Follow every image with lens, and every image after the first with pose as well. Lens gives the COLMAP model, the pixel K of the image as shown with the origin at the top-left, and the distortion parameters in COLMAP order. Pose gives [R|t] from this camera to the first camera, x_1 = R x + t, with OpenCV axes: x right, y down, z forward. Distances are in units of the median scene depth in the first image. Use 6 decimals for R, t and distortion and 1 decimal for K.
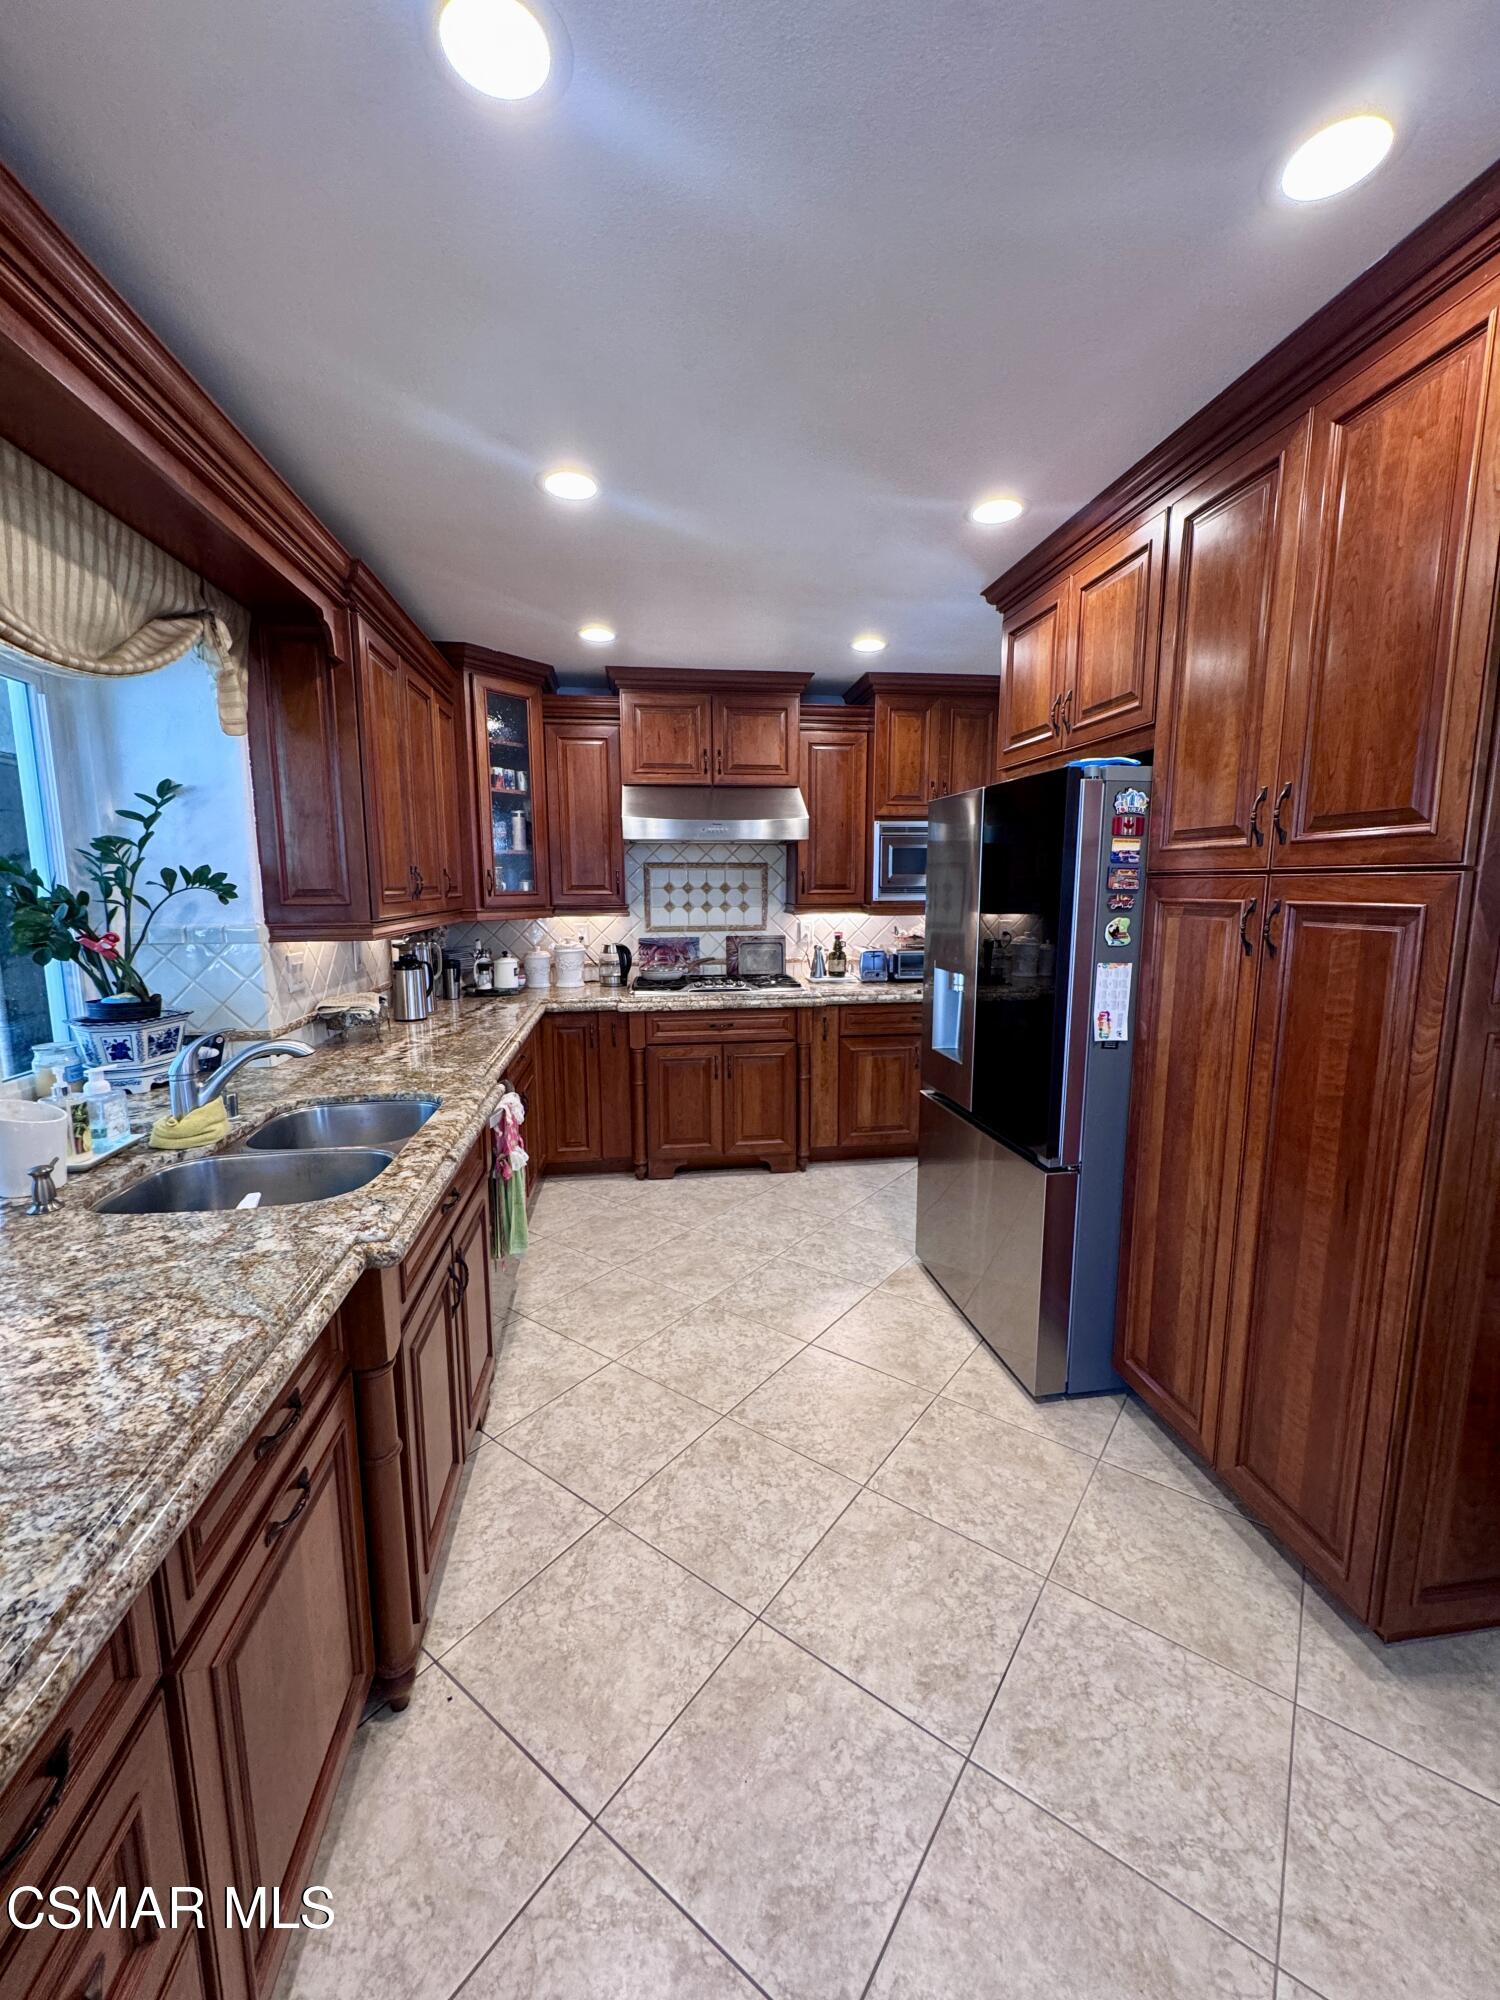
lens RADIAL K [[800.3, 0, 752.6], [0, 800.3, 995.5], [0, 0, 1]] dist [-0.003586, 0.000776]
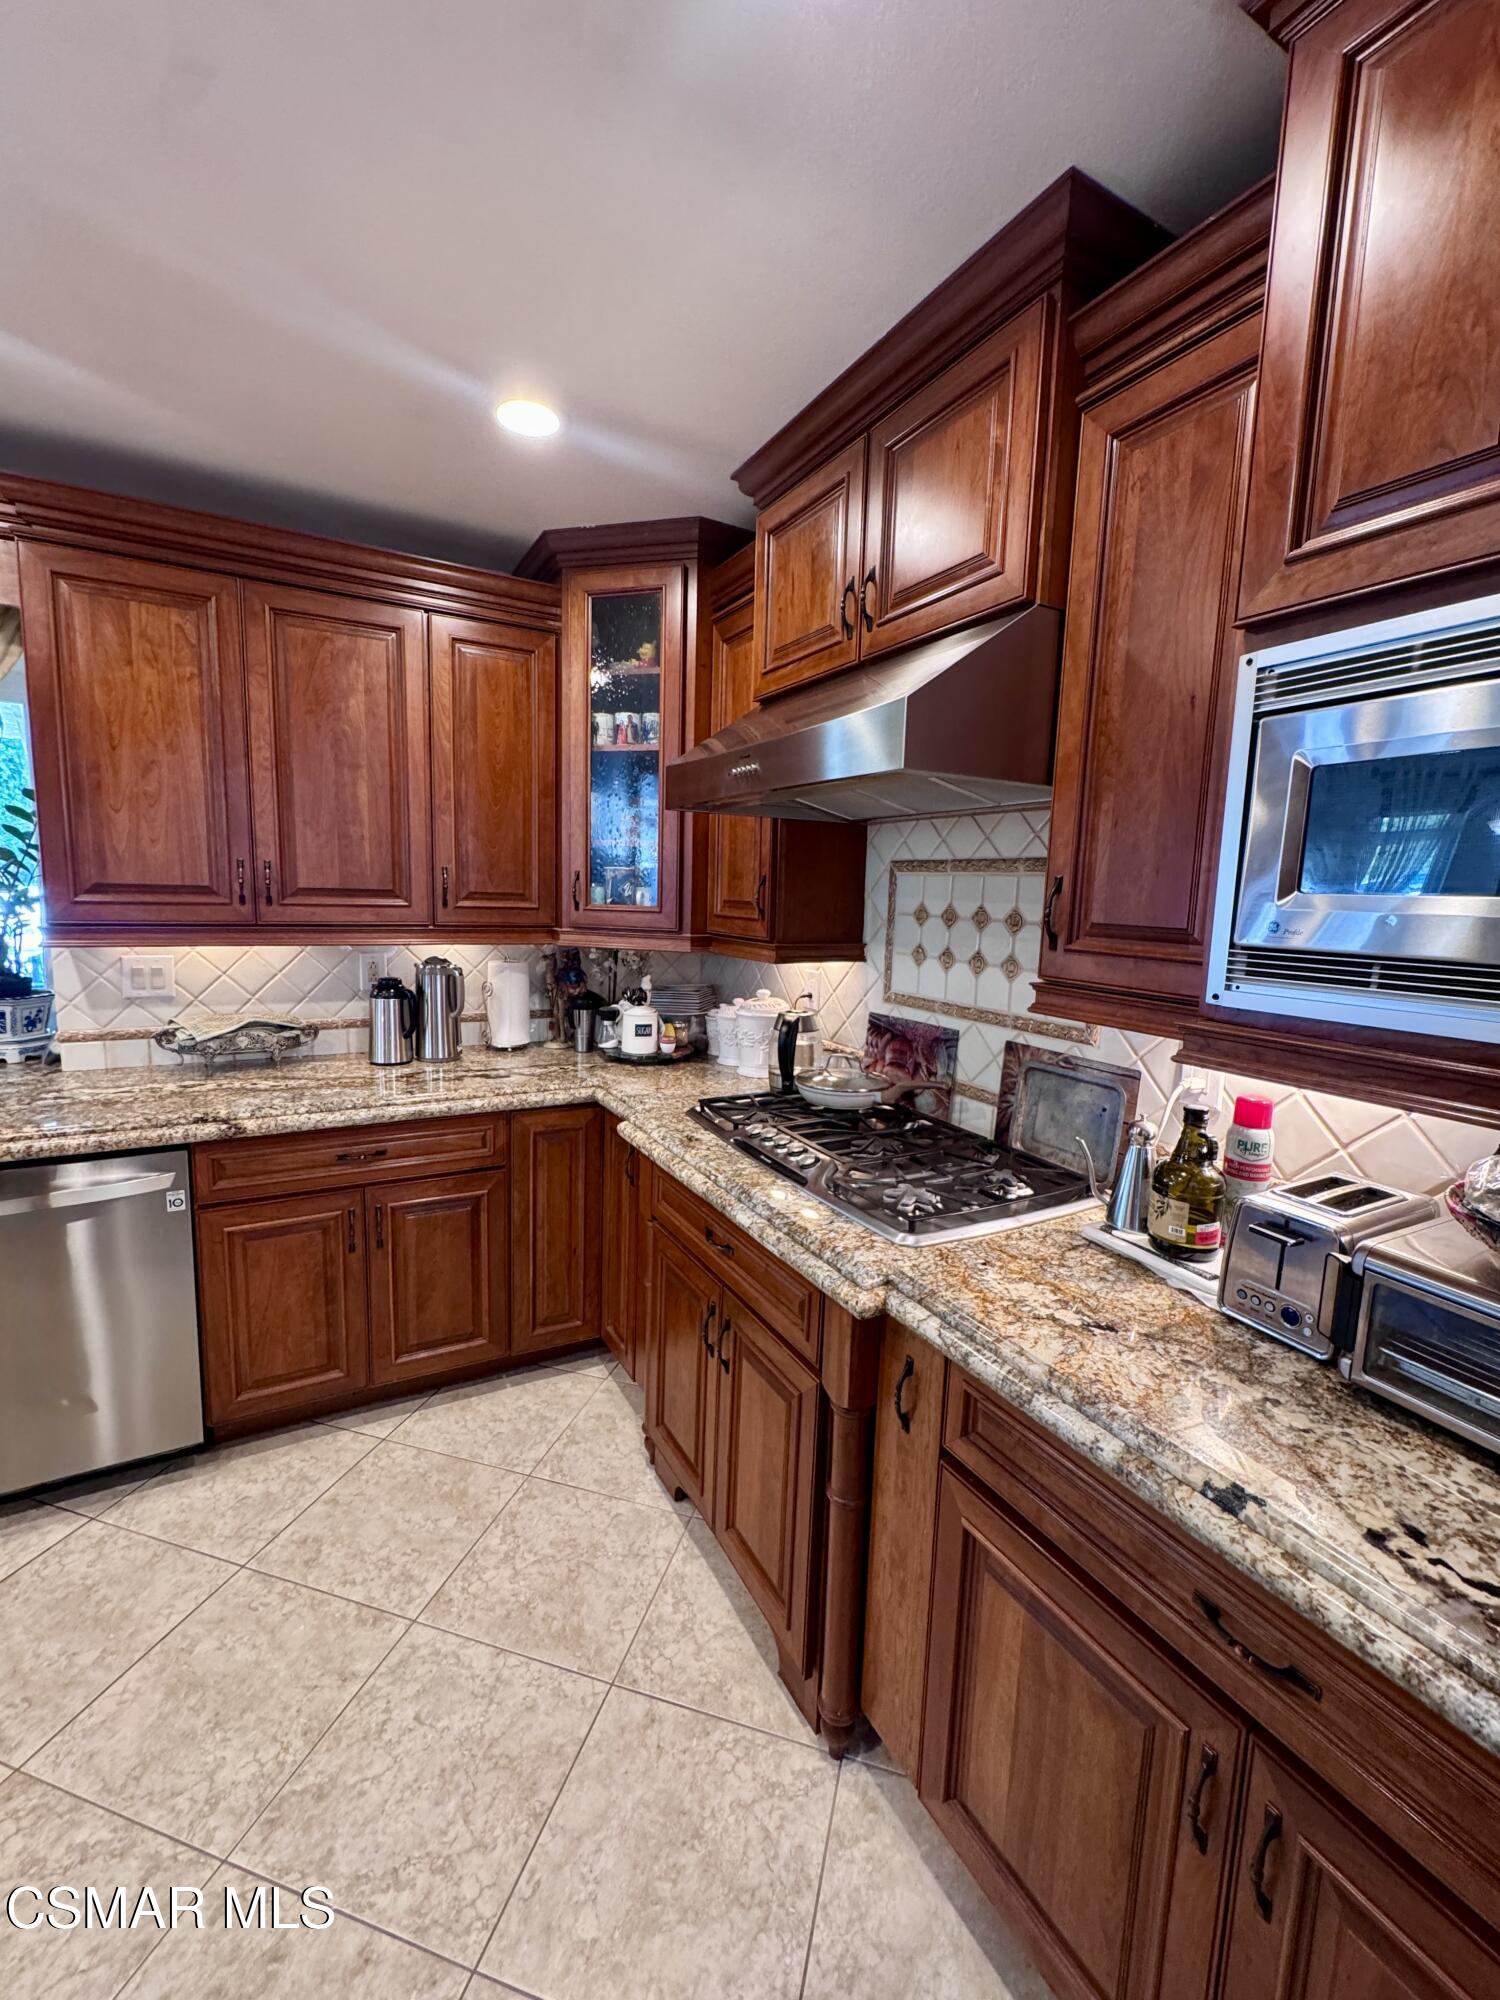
lens RADIAL K [[800.3, 0, 757.3], [0, 800.3, 1008.4], [0, 0, 1]] dist [-0.003586, 0.000776]
pose [[0.361976, 0.149532, -0.920116, 0.594574], [-0.161601, 0.982172, 0.096043, -0.223570], [0.918073, 0.113927, 0.379687, 1.508138]]
